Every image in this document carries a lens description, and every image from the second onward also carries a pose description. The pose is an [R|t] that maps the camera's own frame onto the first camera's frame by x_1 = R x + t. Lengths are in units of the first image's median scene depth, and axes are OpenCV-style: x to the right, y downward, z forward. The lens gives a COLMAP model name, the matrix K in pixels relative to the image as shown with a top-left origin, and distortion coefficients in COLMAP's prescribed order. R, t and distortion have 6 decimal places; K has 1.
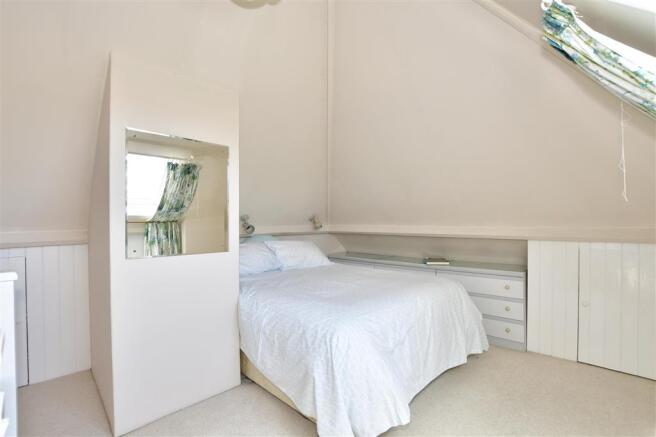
lens RADIAL K [[291.8, 0, 328.0], [0, 291.8, 218.5], [0, 0, 1]] dist [-0.016798, 0.000951]
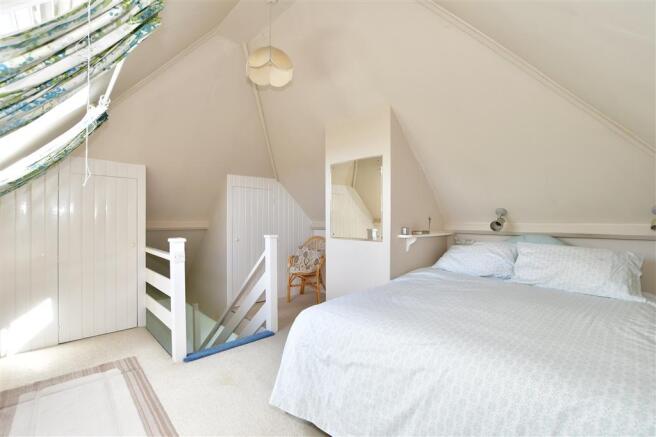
lens RADIAL K [[291.8, 0, 328.0], [0, 291.8, 218.5], [0, 0, 1]] dist [-0.016798, 0.000951]
pose [[-0.034128, -0.003824, -0.999410, 0.523654], [0.006198, 0.999973, -0.004038, 0.015975], [0.999398, -0.006332, -0.034104, 0.500647]]
